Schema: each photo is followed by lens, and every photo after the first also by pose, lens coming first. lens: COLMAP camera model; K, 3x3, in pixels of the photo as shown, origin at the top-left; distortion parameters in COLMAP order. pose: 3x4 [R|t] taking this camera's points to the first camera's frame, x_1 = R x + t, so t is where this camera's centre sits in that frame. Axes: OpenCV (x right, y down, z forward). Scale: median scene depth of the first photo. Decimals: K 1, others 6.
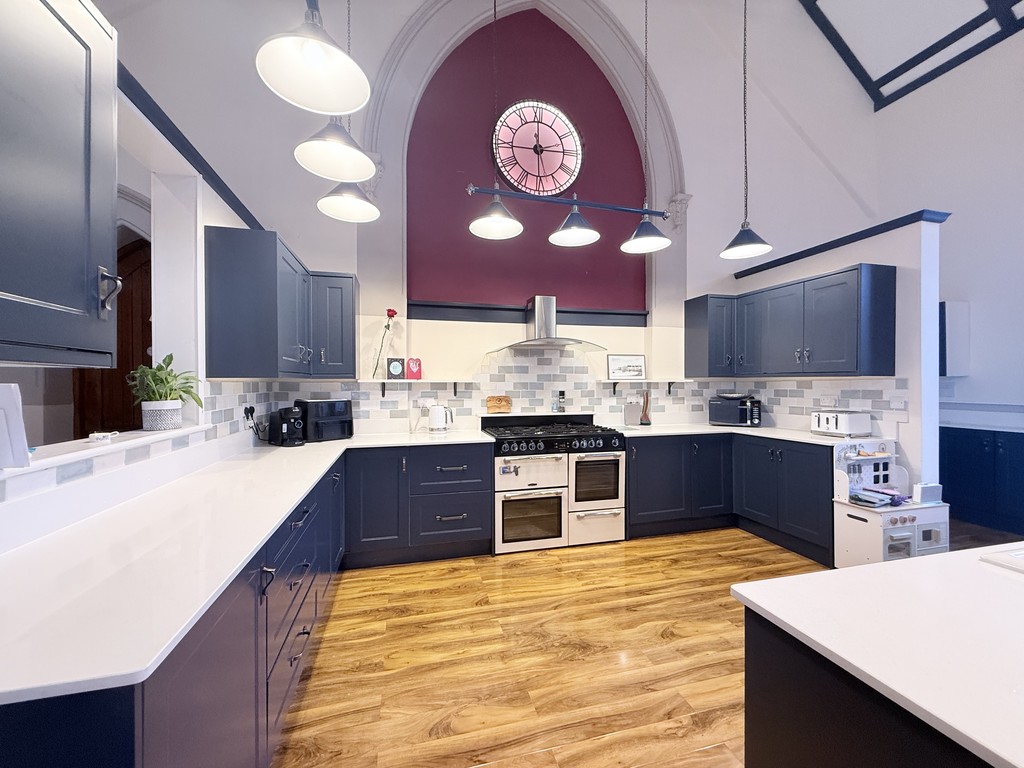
lens RADIAL K [[407.9, 0, 508.2], [0, 407.9, 383.8], [0, 0, 1]] dist [0.001084, 0.000000]
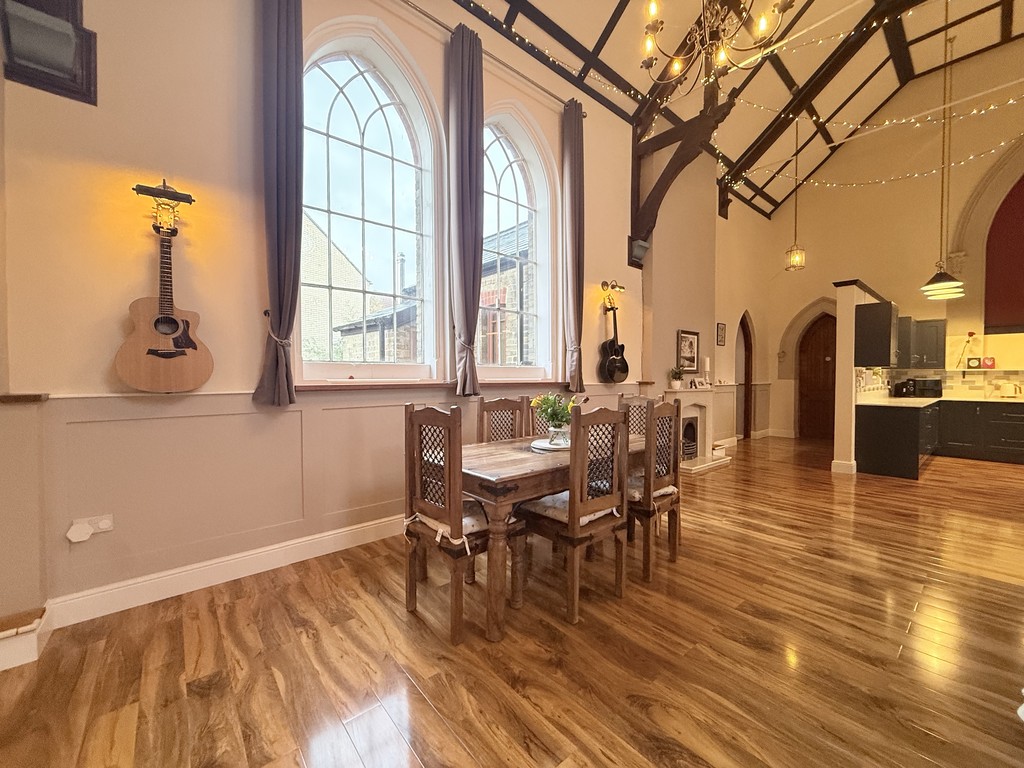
lens RADIAL K [[407.9, 0, 508.5], [0, 407.9, 384.7], [0, 0, 1]] dist [0.001084, 0.000000]
pose [[0.425162, 0.020790, -0.904879, 0.495482], [-0.002010, 0.999755, 0.022025, 0.022799], [0.905115, -0.007546, 0.425100, -1.665383]]
